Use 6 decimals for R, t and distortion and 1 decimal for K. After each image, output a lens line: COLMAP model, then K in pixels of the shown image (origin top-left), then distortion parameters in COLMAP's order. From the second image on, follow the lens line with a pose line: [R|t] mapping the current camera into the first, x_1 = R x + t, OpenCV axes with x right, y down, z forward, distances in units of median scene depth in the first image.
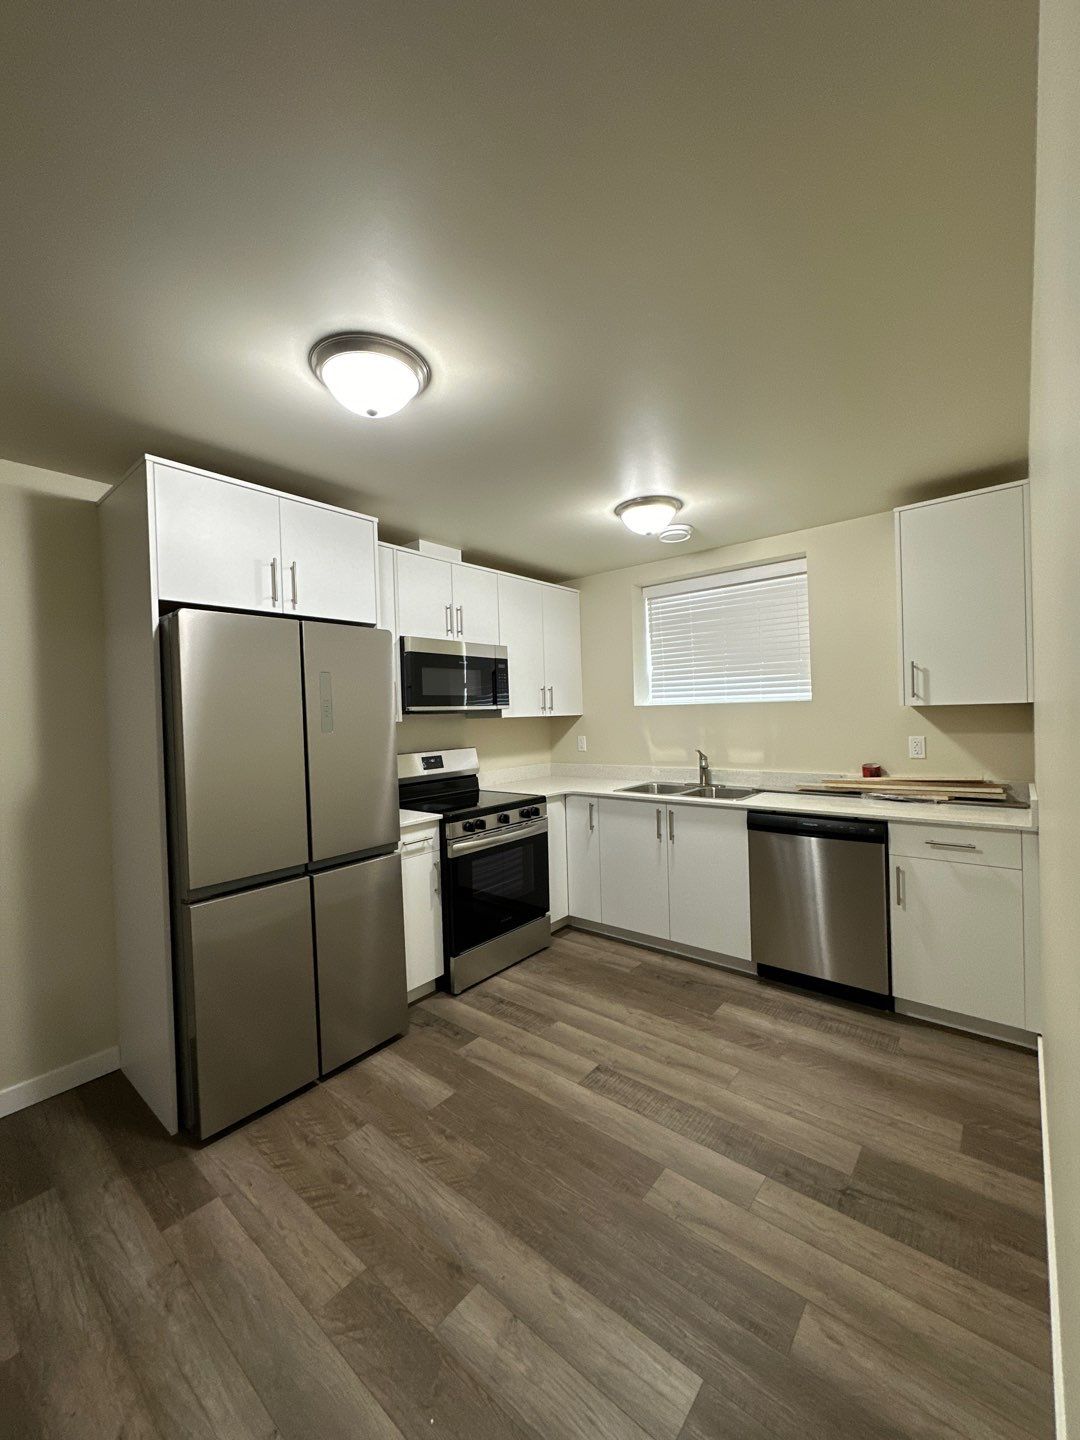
lens RADIAL K [[576.4, 0, 543.7], [0, 576.4, 716.6], [0, 0, 1]] dist [0.003055, -0.000079]
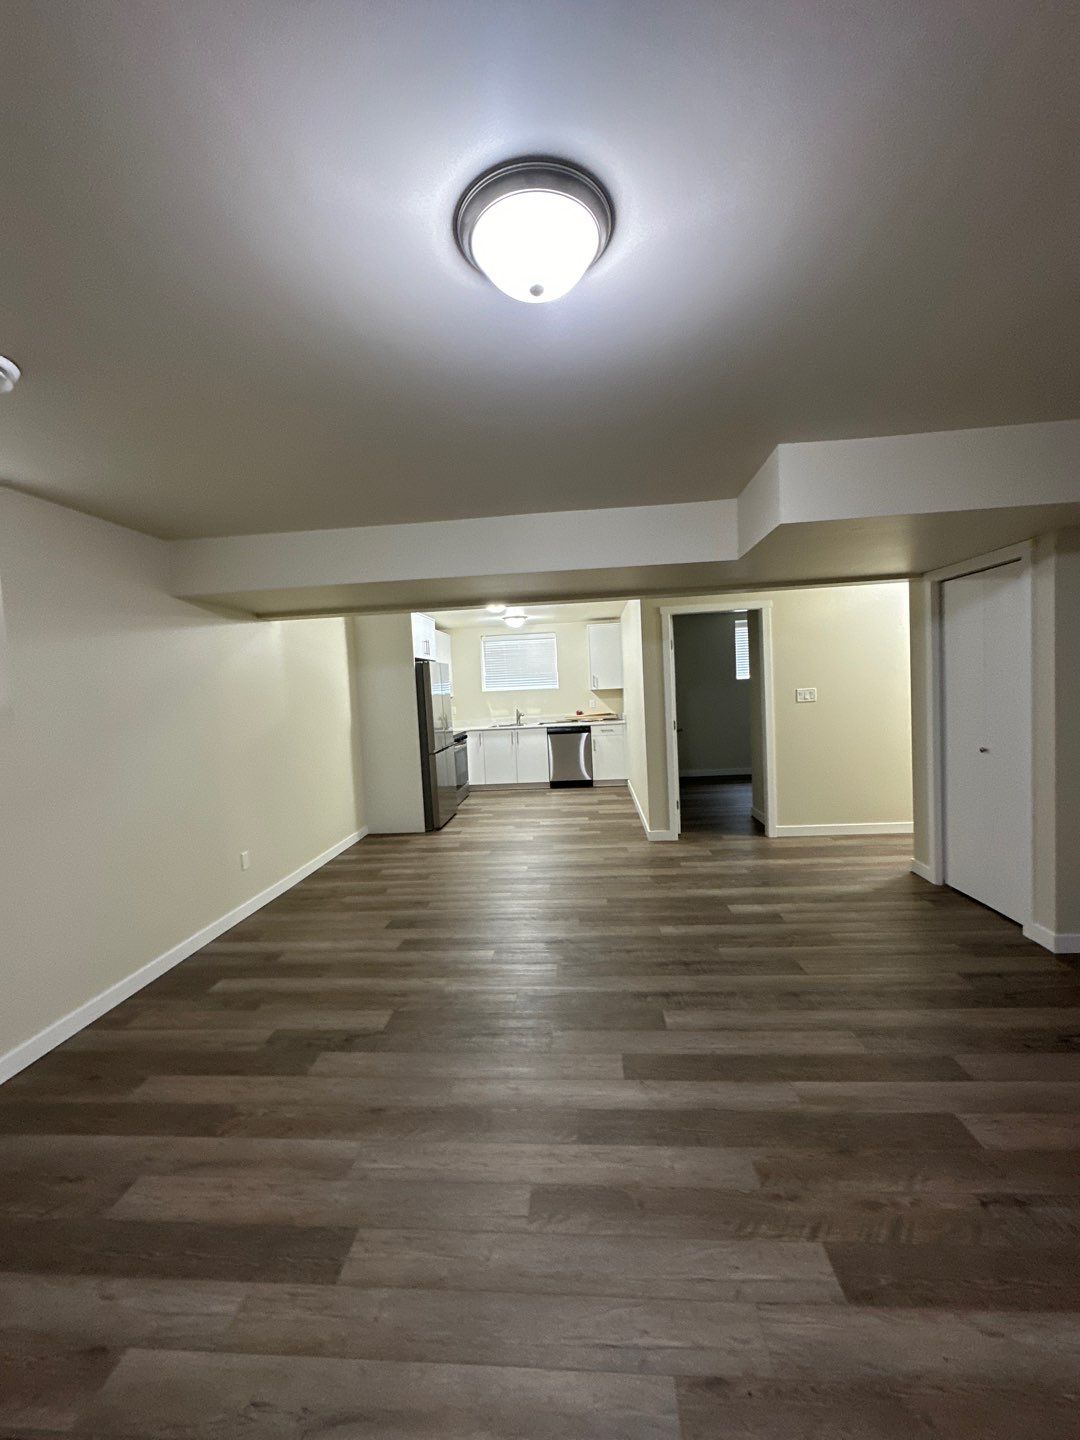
lens RADIAL K [[576.4, 0, 541.1], [0, 576.4, 719.4], [0, 0, 1]] dist [0.003055, -0.000079]
pose [[0.814150, -0.044533, 0.578945, -1.249014], [0.027999, 0.998906, 0.037463, 0.014434], [-0.579980, -0.014291, 0.814506, -1.227581]]
